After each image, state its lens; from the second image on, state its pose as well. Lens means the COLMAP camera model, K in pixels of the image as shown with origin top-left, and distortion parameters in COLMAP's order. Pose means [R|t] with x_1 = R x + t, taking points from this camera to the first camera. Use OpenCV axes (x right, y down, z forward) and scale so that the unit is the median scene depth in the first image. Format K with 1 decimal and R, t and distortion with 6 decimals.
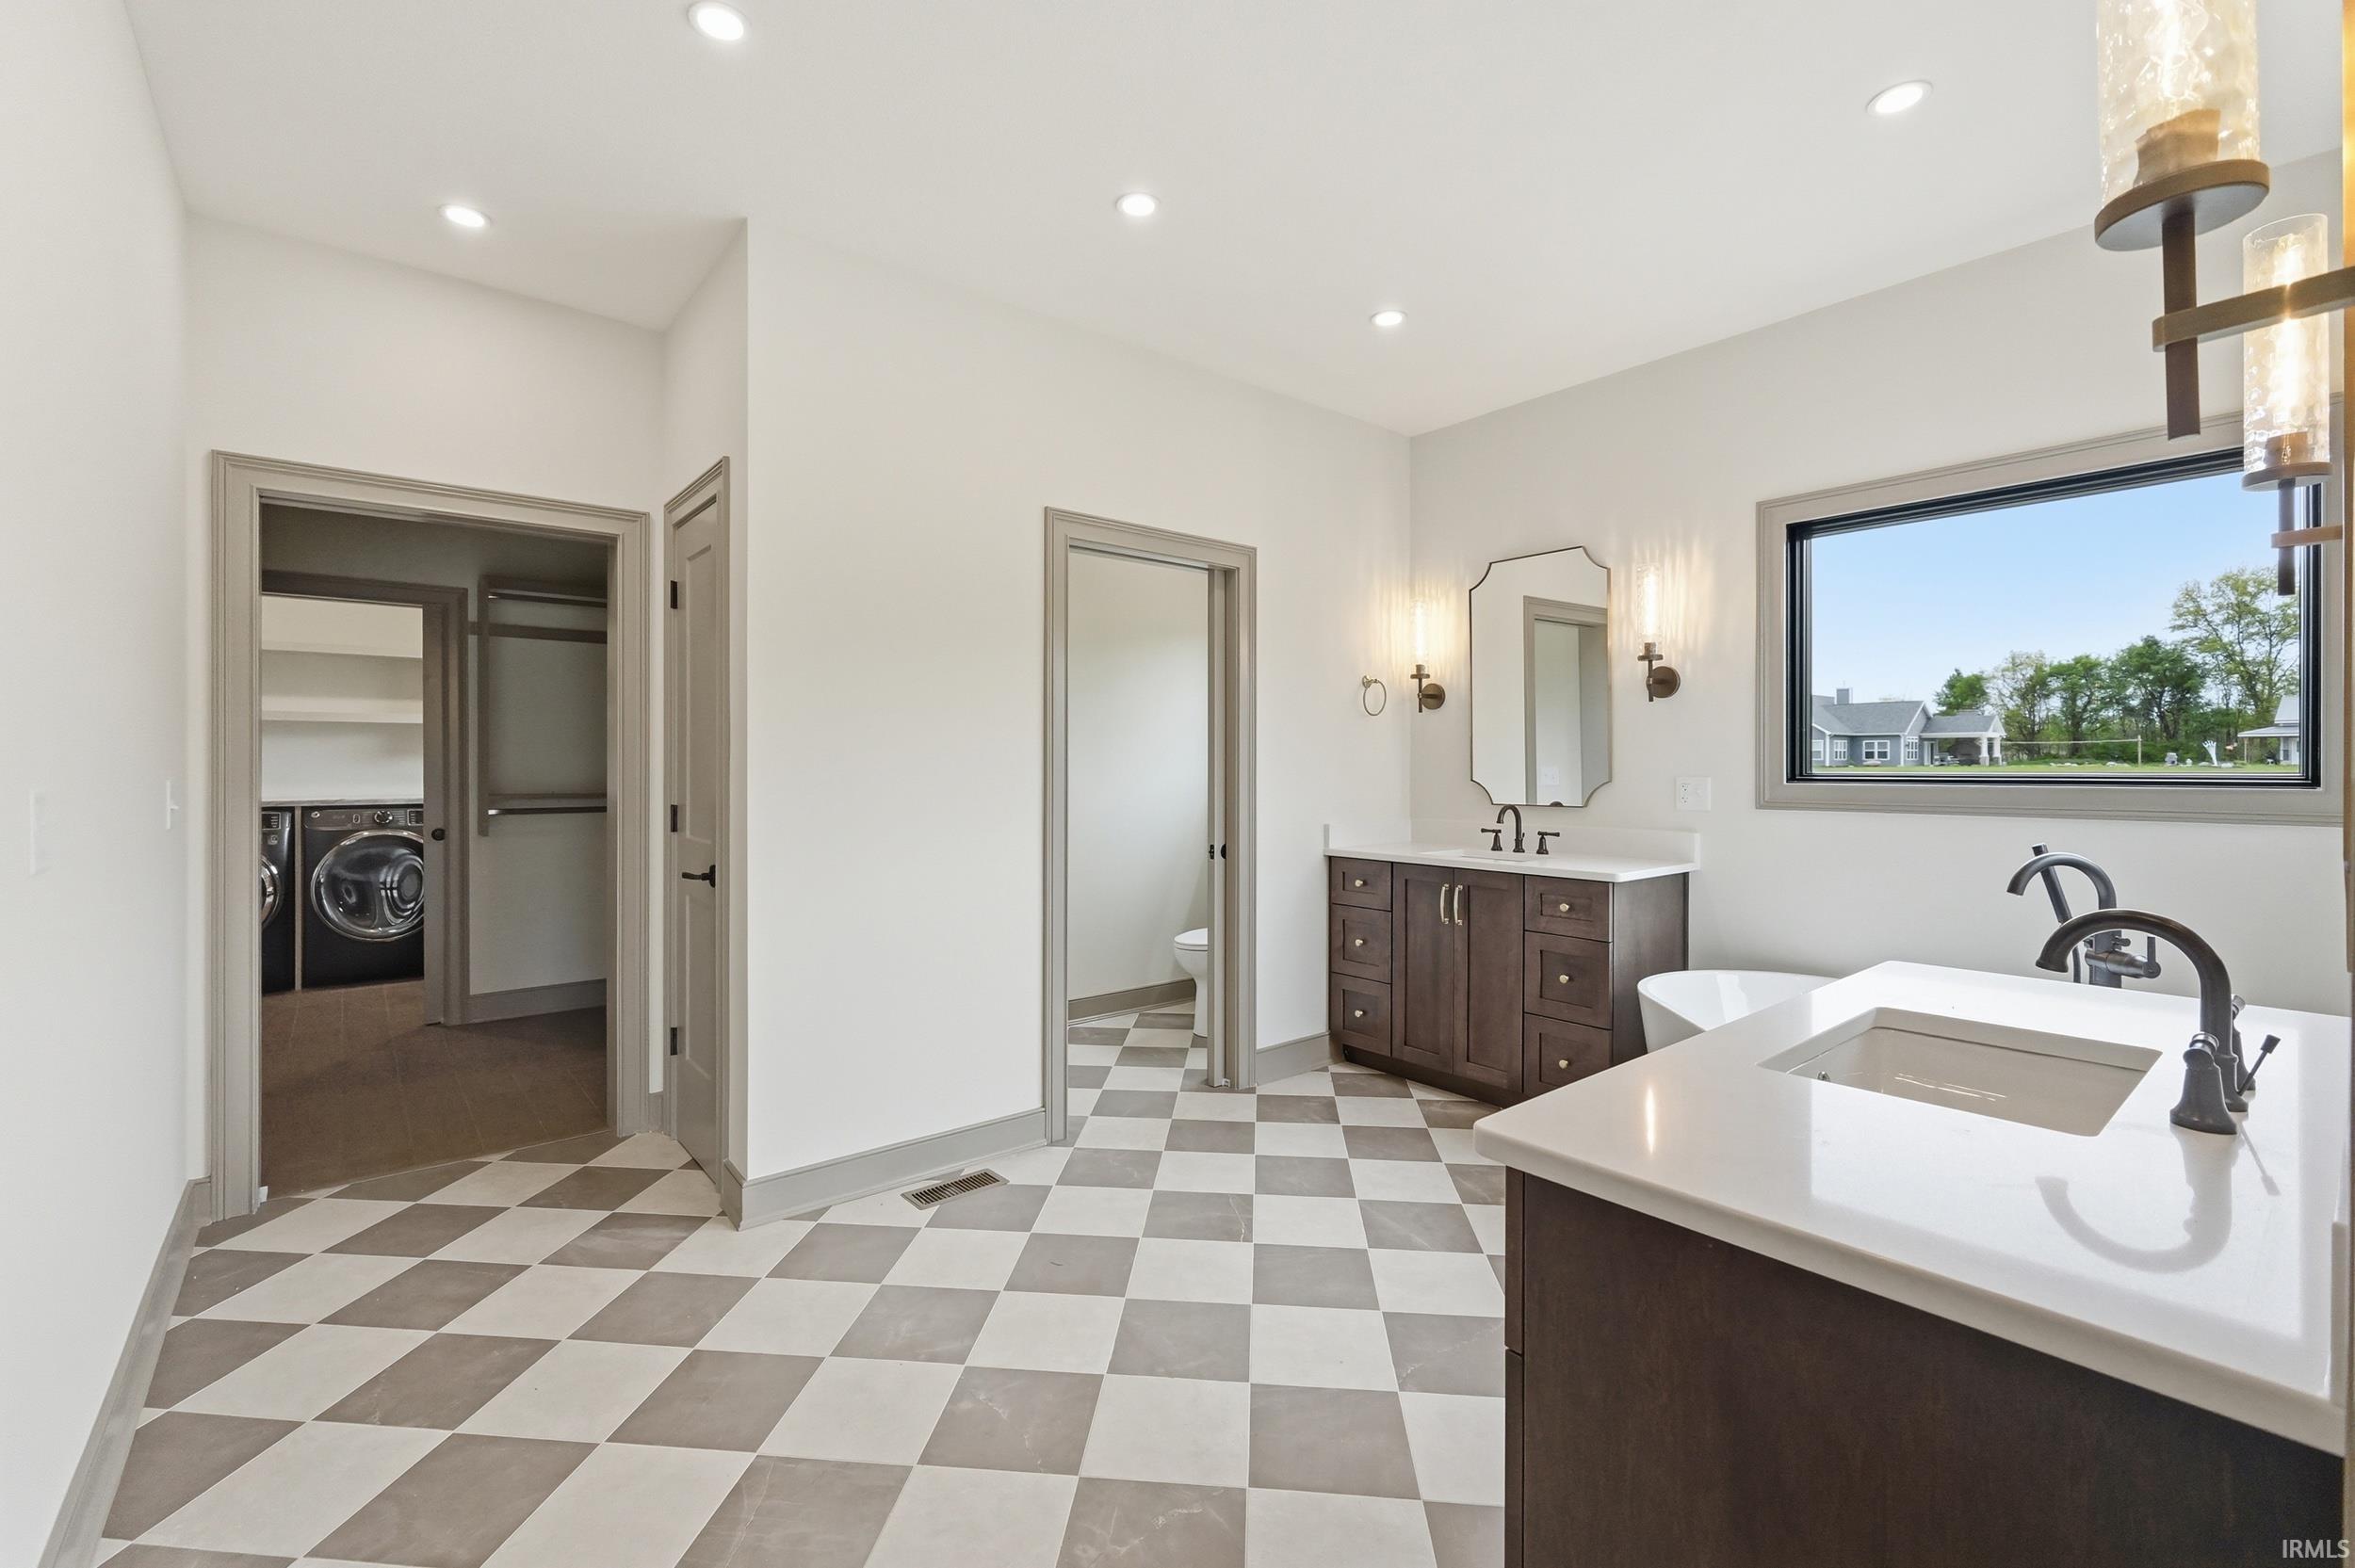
lens RADIAL K [[1004.1, 0, 1173.5], [0, 1004.1, 768.8], [0, 0, 1]] dist [0.000573, -0.000687]
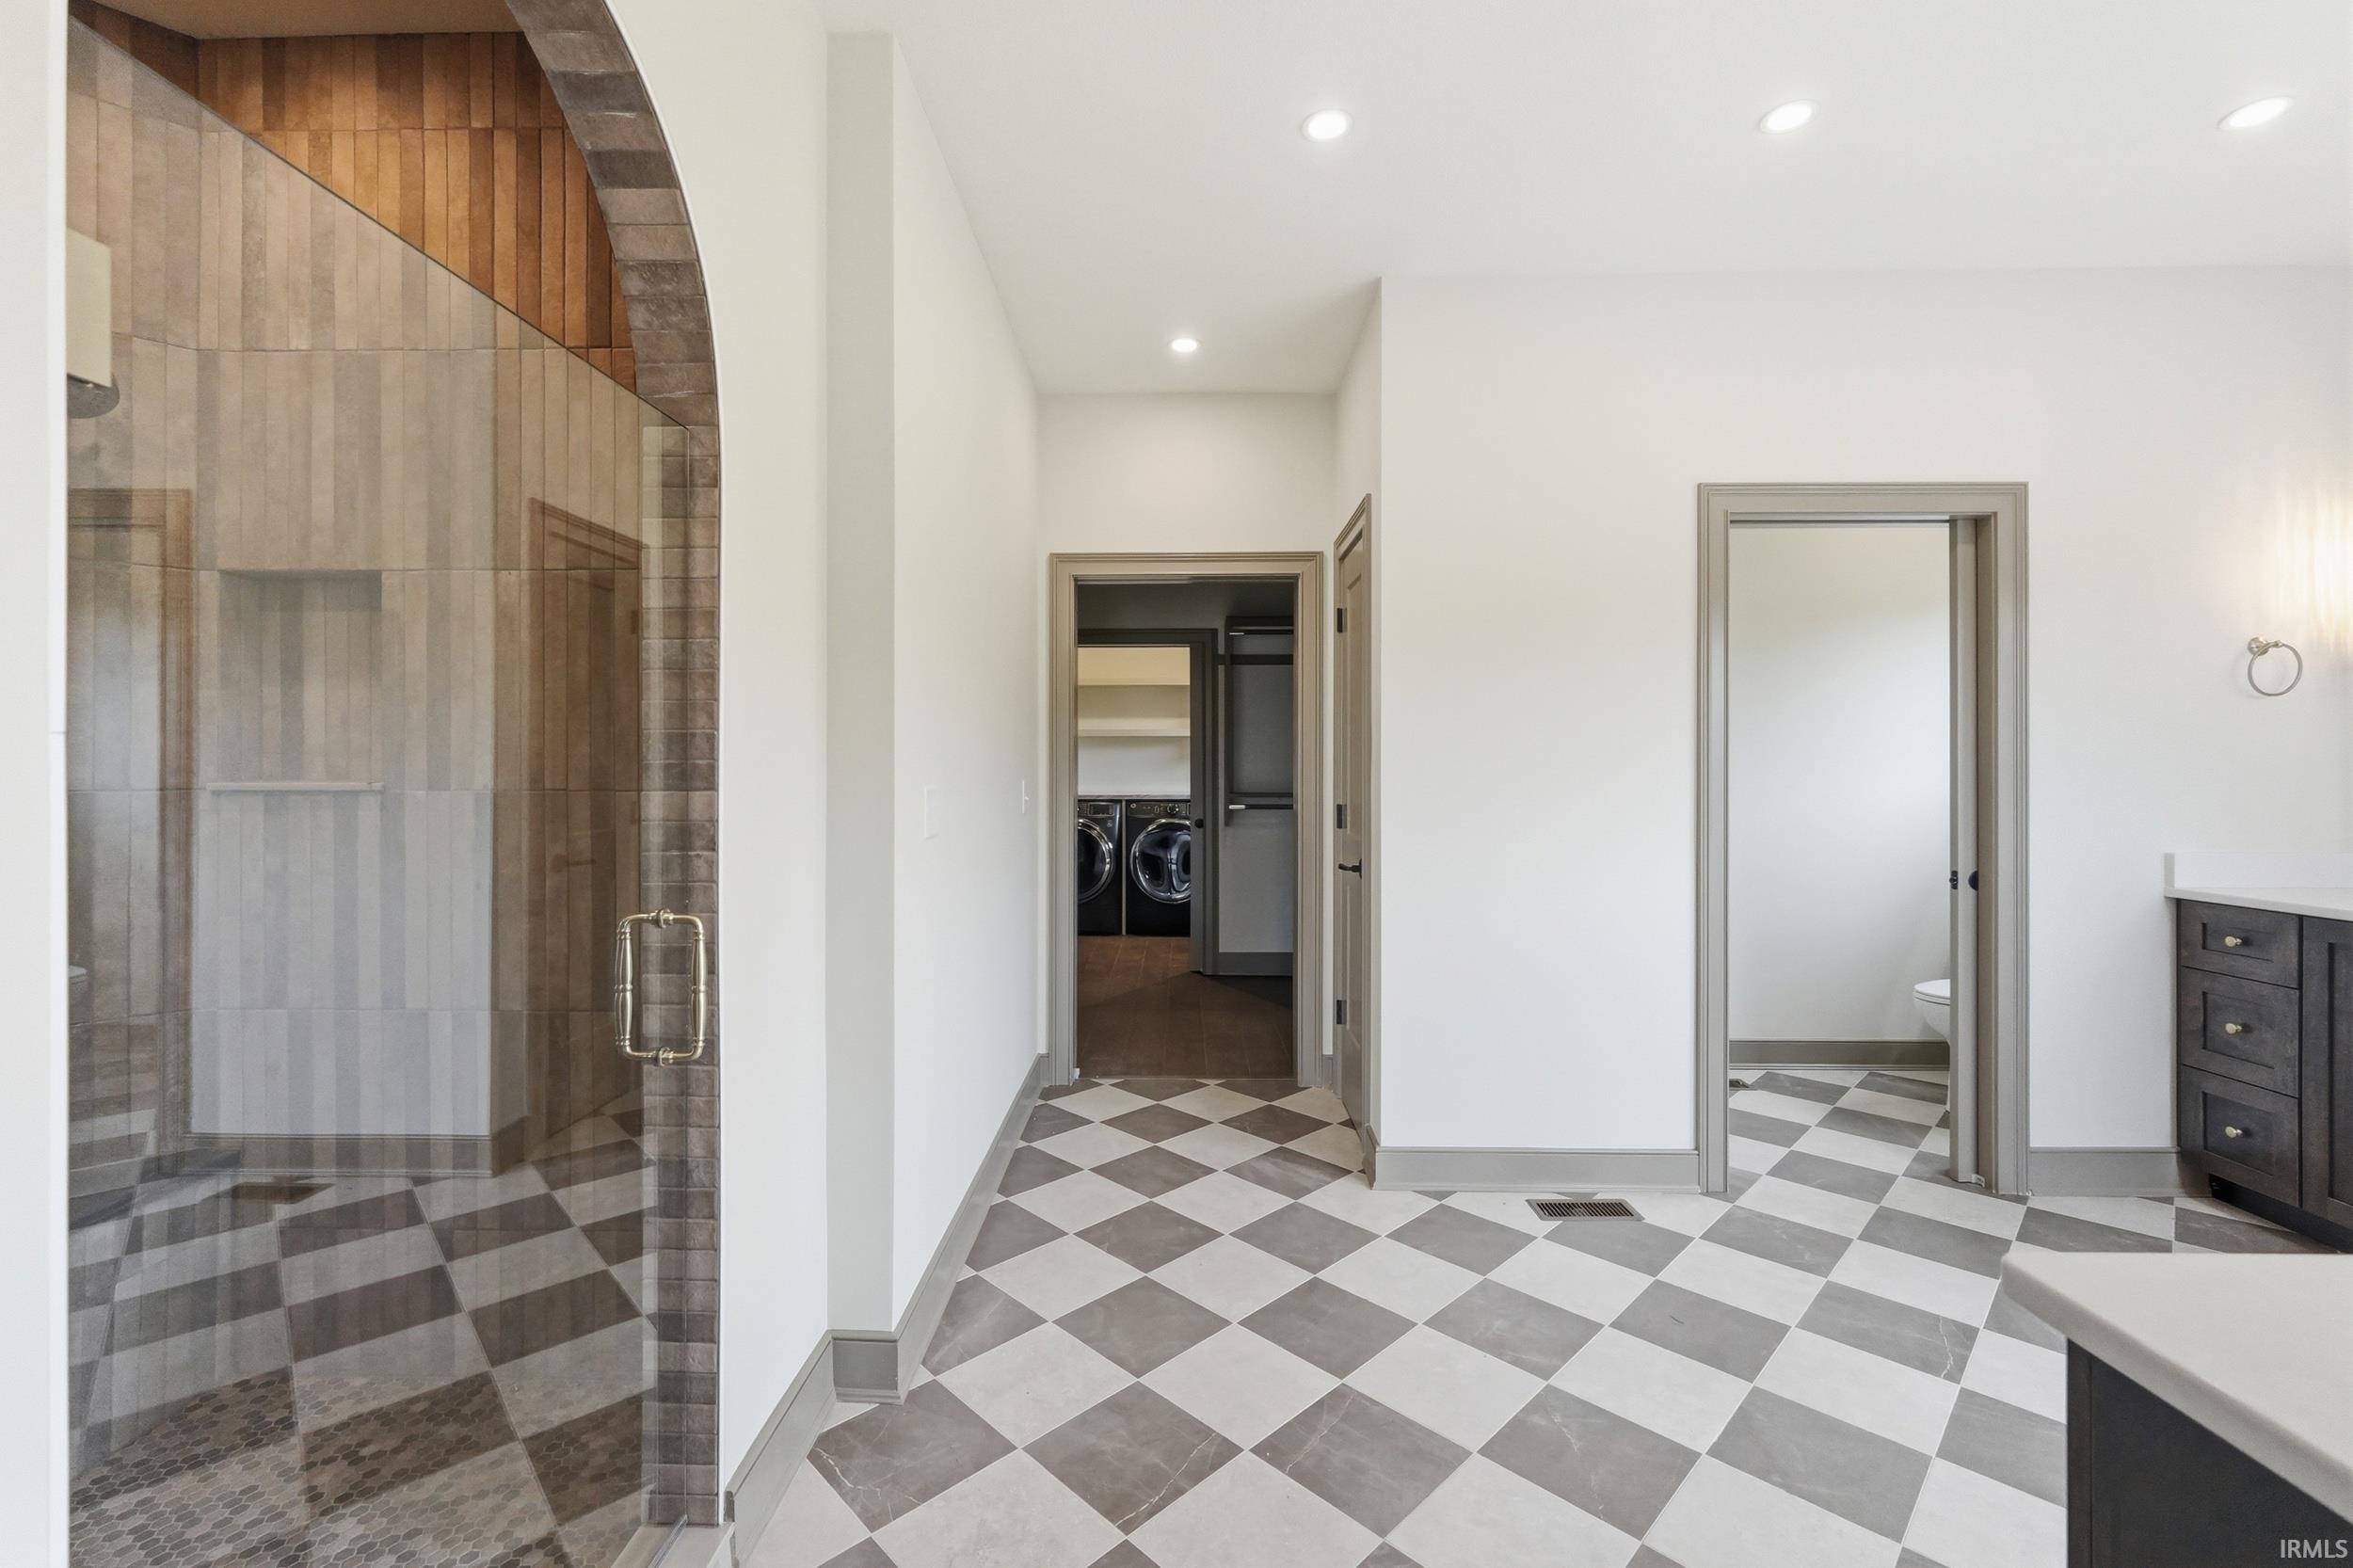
lens RADIAL K [[1003.3, 0, 1165.0], [0, 1003.3, 764.8], [0, 0, 1]] dist [0.000573, -0.000687]
pose [[0.759104, -0.002558, -0.650964, 0.089492], [-0.001813, 0.999980, -0.006044, -0.001720], [0.650967, 0.005768, 0.759084, 0.005235]]
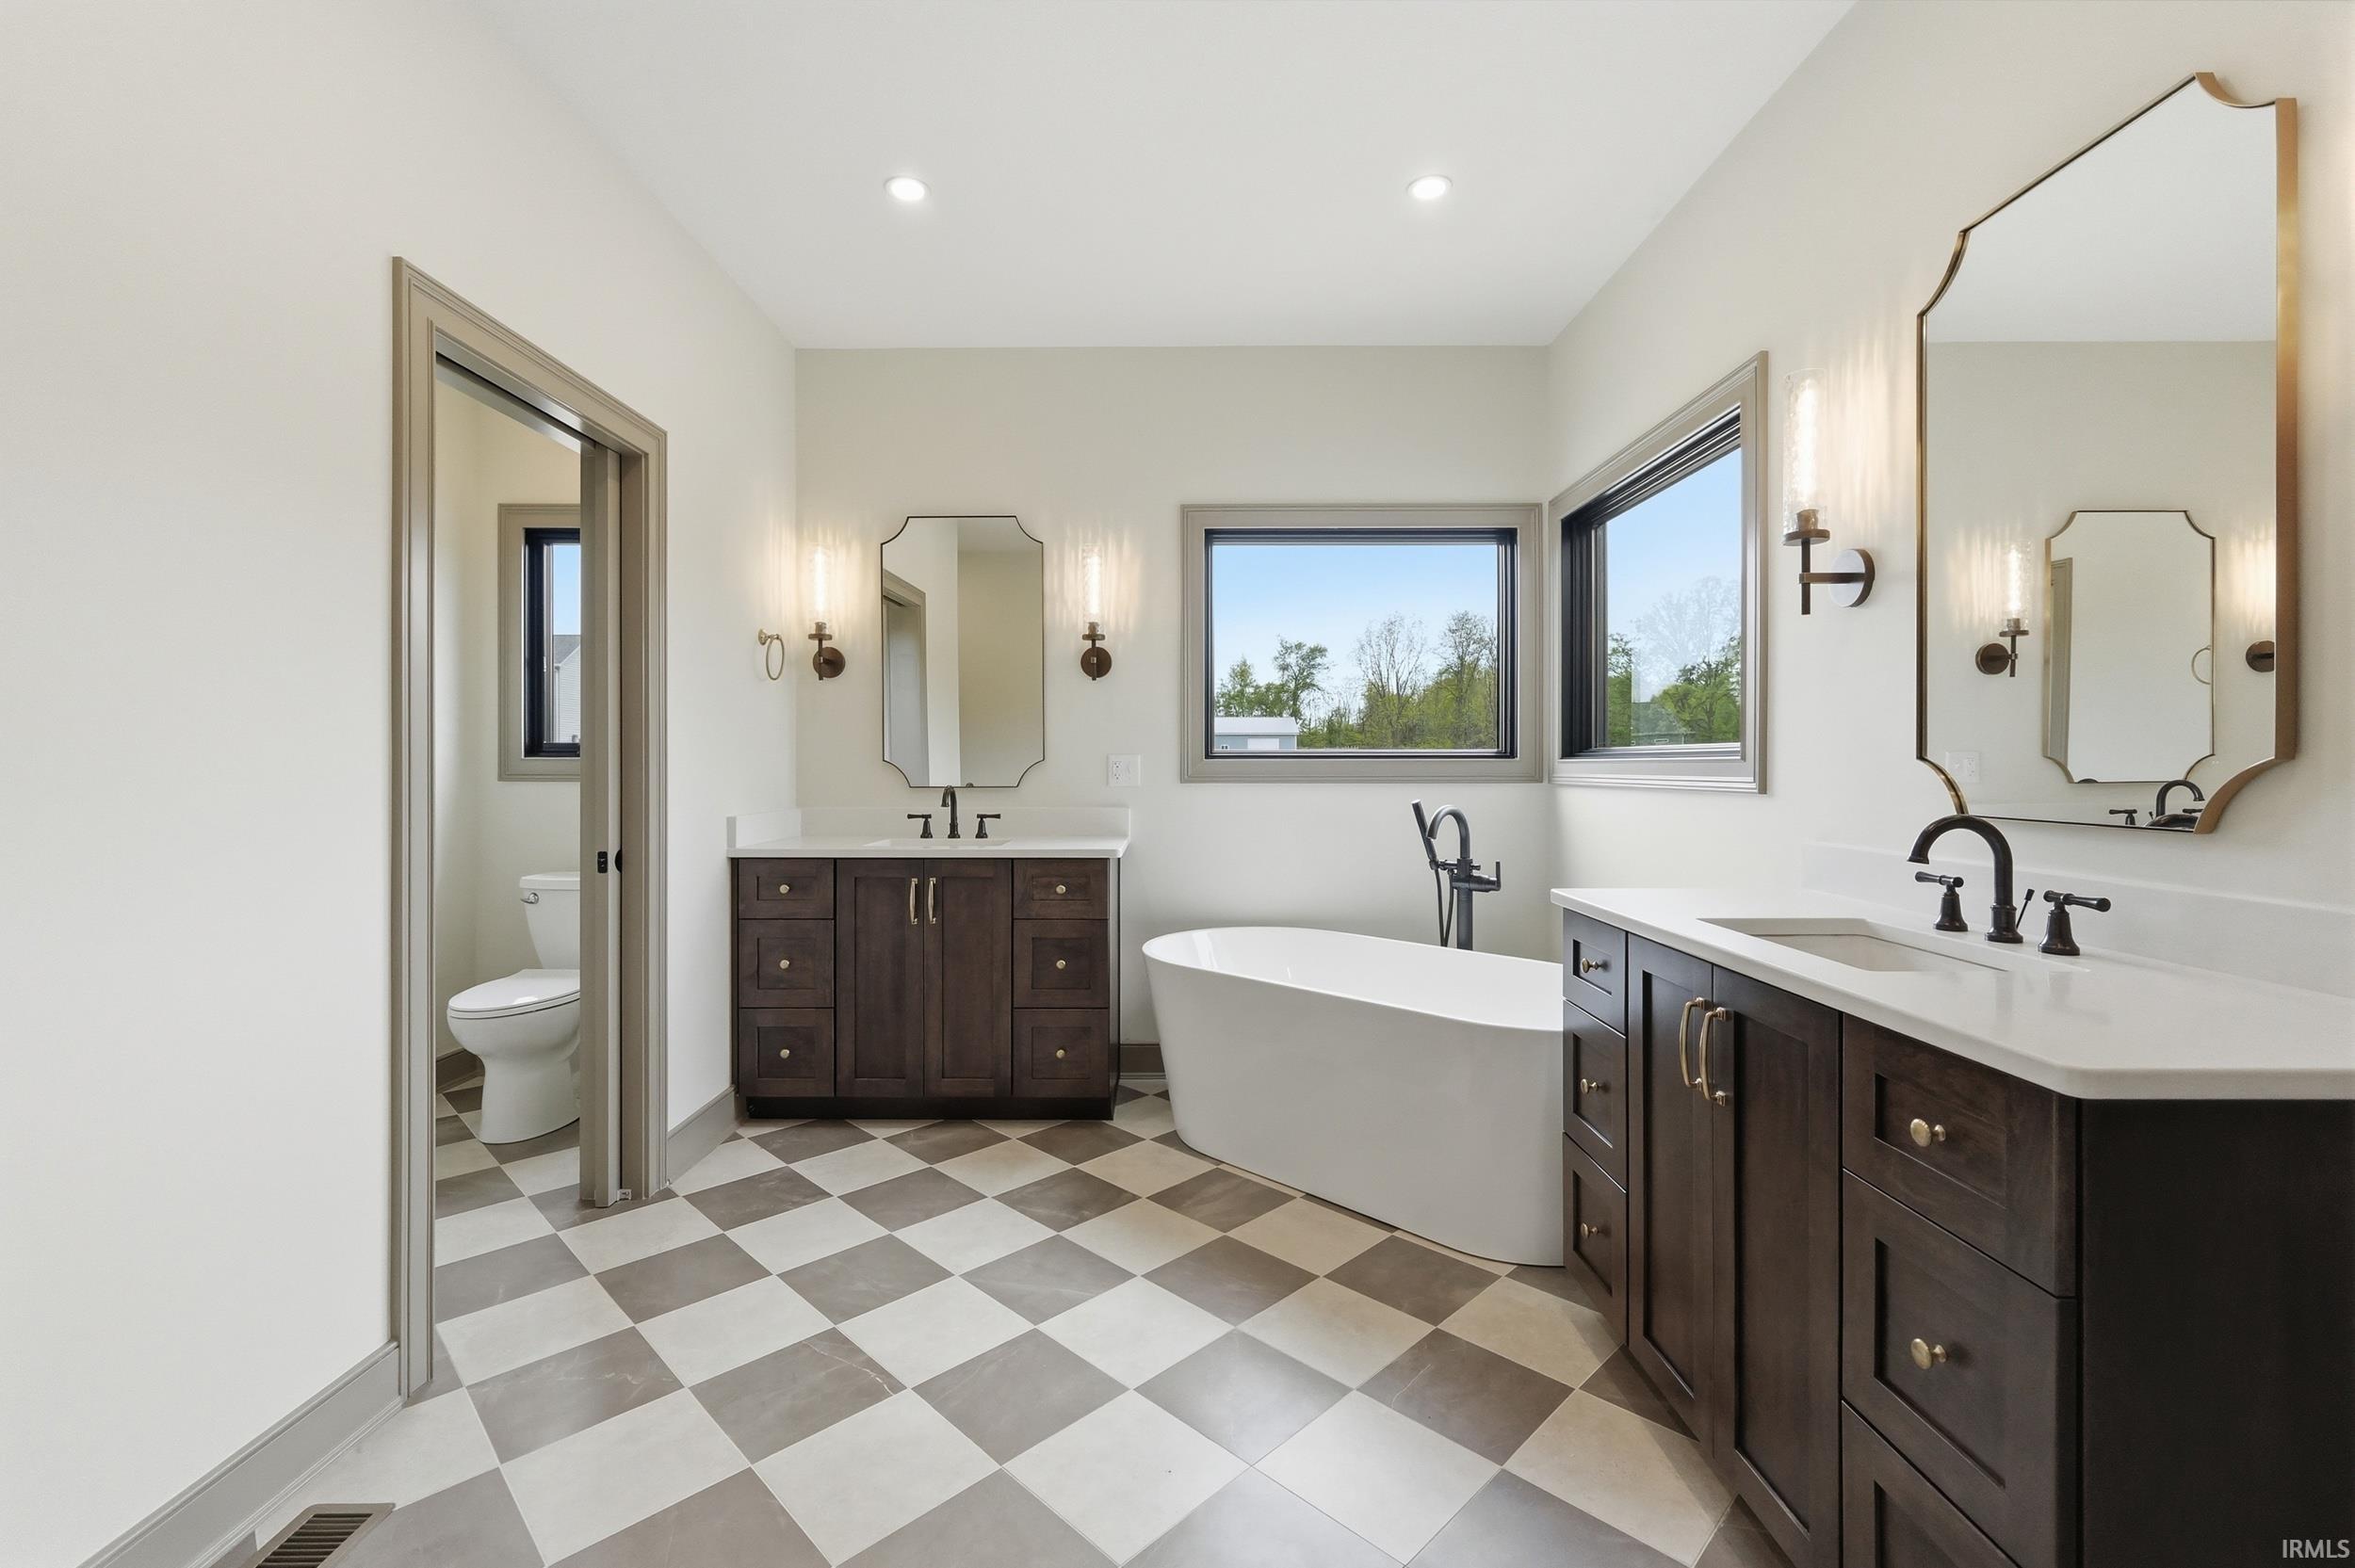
lens RADIAL K [[1004.1, 0, 1183.8], [0, 1004.1, 765.8], [0, 0, 1]] dist [0.000573, -0.000687]
pose [[0.636264, -0.002391, 0.771468, -0.261555], [0.003682, 0.999993, 0.000063, 0.020773], [-0.771463, 0.002801, 0.636268, 0.292835]]
